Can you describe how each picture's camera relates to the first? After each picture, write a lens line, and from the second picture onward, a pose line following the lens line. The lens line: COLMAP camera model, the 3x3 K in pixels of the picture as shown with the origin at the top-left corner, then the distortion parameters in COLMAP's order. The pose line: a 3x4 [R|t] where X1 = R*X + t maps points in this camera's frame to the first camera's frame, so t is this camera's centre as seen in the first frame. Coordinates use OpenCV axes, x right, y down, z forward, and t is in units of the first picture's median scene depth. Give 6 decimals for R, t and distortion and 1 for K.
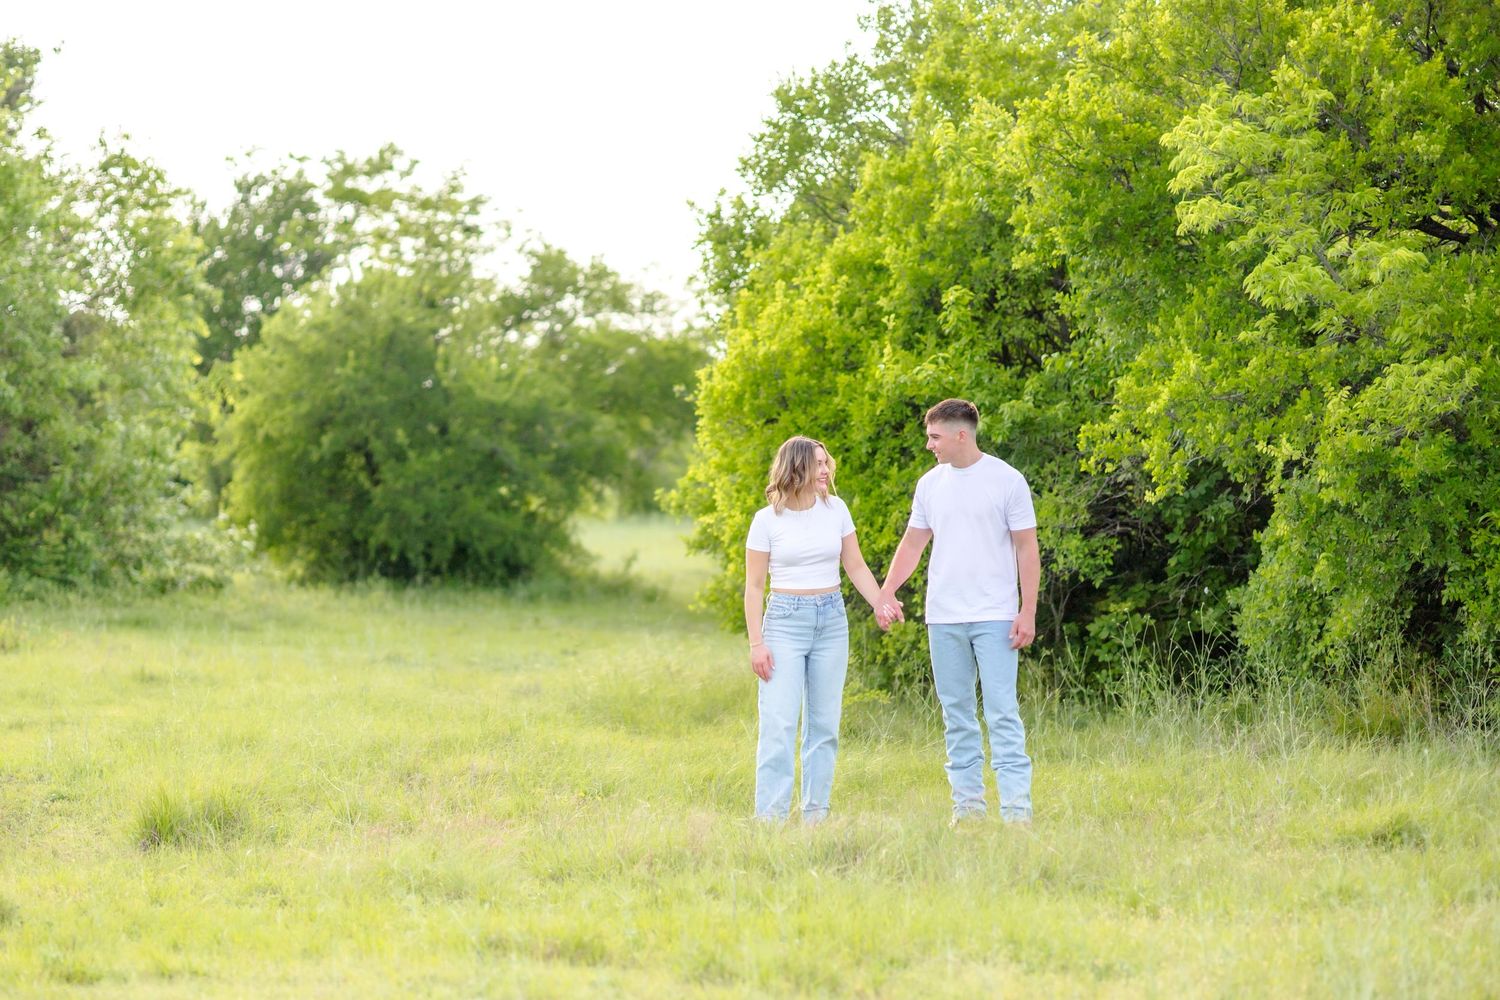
lens RADIAL K [[3680.1, 0, 749.7], [0, 3680.1, 499.8], [0, 0, 1]] dist [-0.082292, 0.000000]
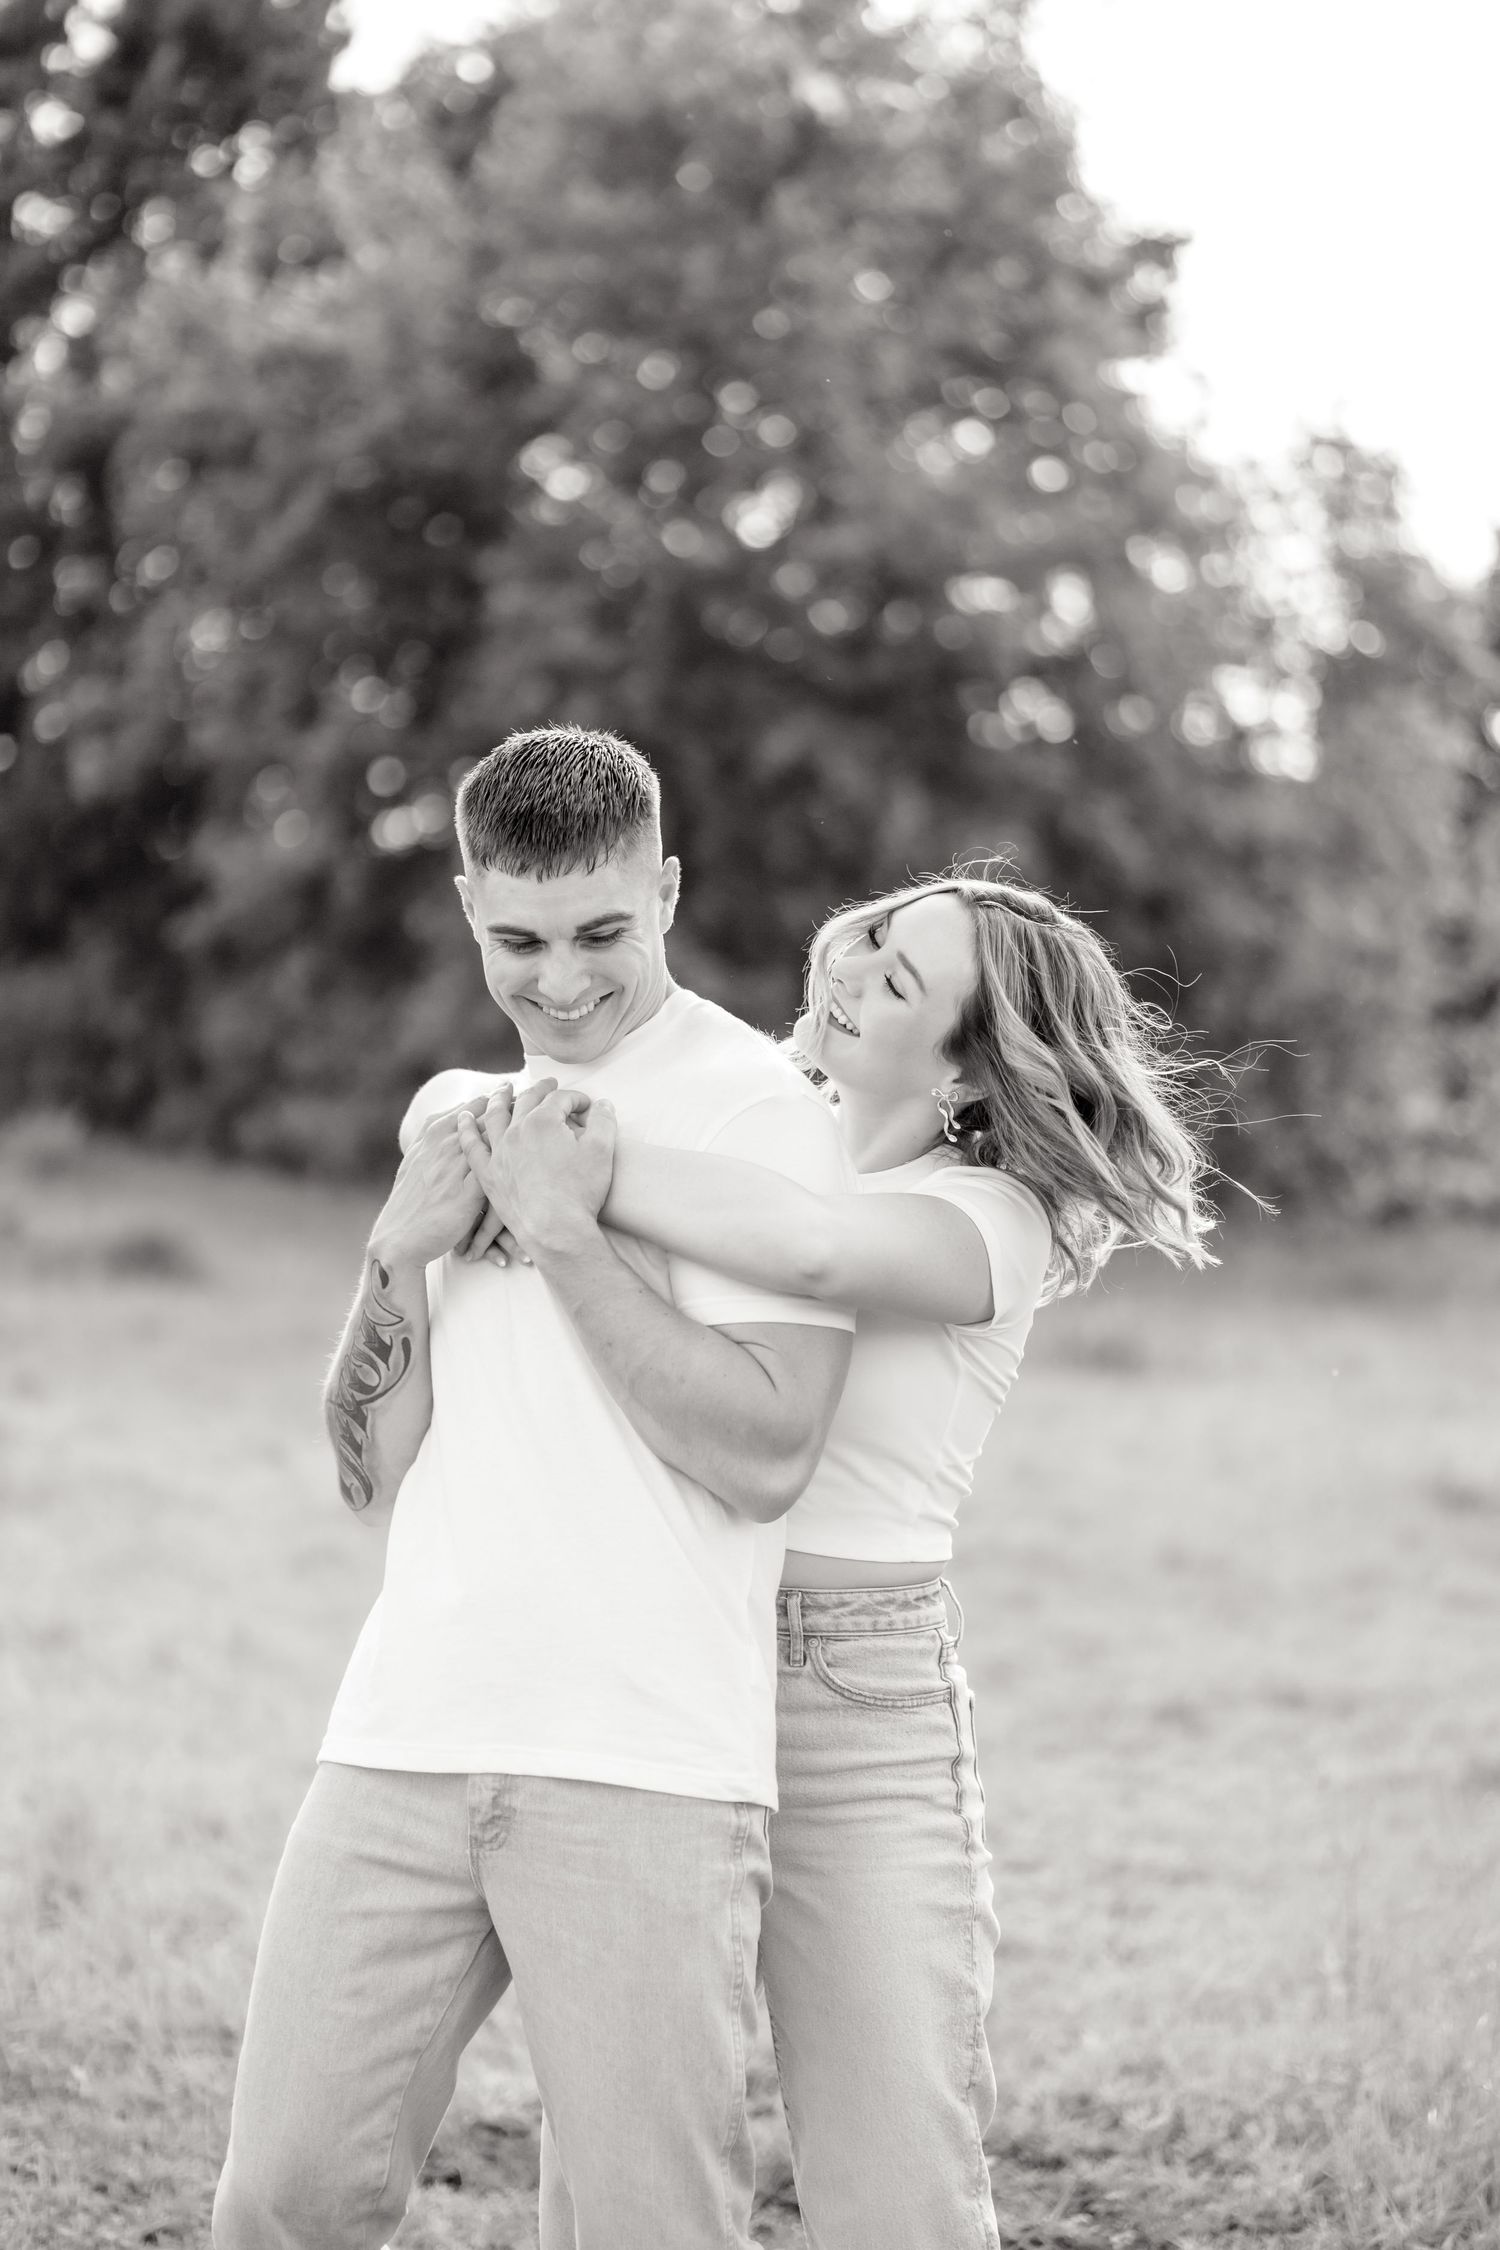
lens RADIAL K [[5520.1, 0, 749.9], [0, 5520.1, 1125.0], [0, 0, 1]] dist [-0.082292, 0.000000]
pose [[0.965089, 0.037201, -0.259266, -0.040027], [-0.033072, 0.999247, 0.020271, -0.002660], [0.259825, -0.010989, 0.965593, 0.182981]]
